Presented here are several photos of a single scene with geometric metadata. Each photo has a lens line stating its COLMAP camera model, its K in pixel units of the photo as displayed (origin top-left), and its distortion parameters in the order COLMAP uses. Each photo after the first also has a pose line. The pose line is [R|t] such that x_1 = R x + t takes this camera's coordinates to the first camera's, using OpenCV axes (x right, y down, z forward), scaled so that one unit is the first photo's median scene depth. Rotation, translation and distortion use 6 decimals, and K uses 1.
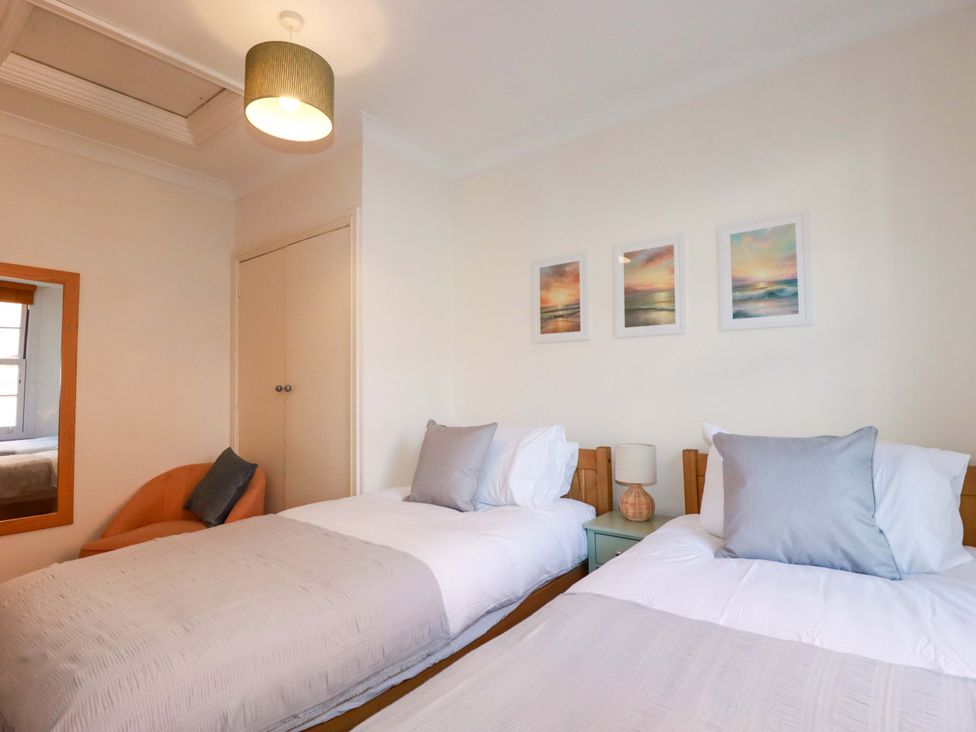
lens RADIAL K [[506.5, 0, 488.5], [0, 506.5, 366.3], [0, 0, 1]] dist [-0.001002, -0.007711]
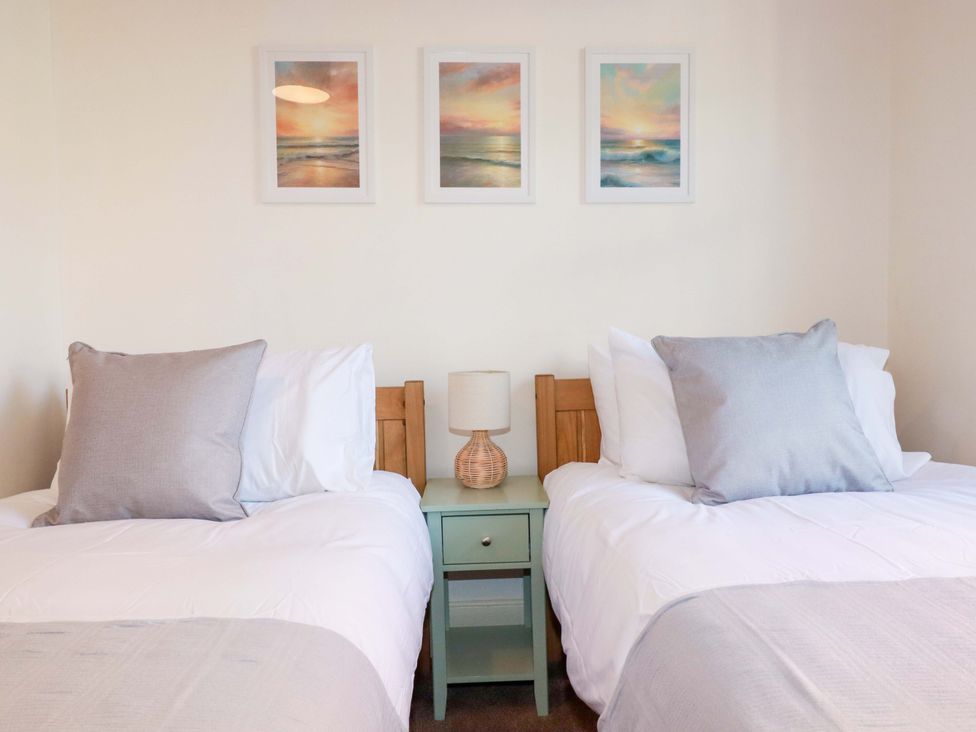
lens RADIAL K [[714.3, 0, 488.0], [0, 714.3, 365.0], [0, 0, 1]] dist [0.007096, 0.005628]
pose [[0.762829, -0.033432, 0.645735, -0.281619], [-0.021256, 0.996826, 0.076719, 0.078636], [-0.646251, -0.072249, 0.759697, 0.316914]]
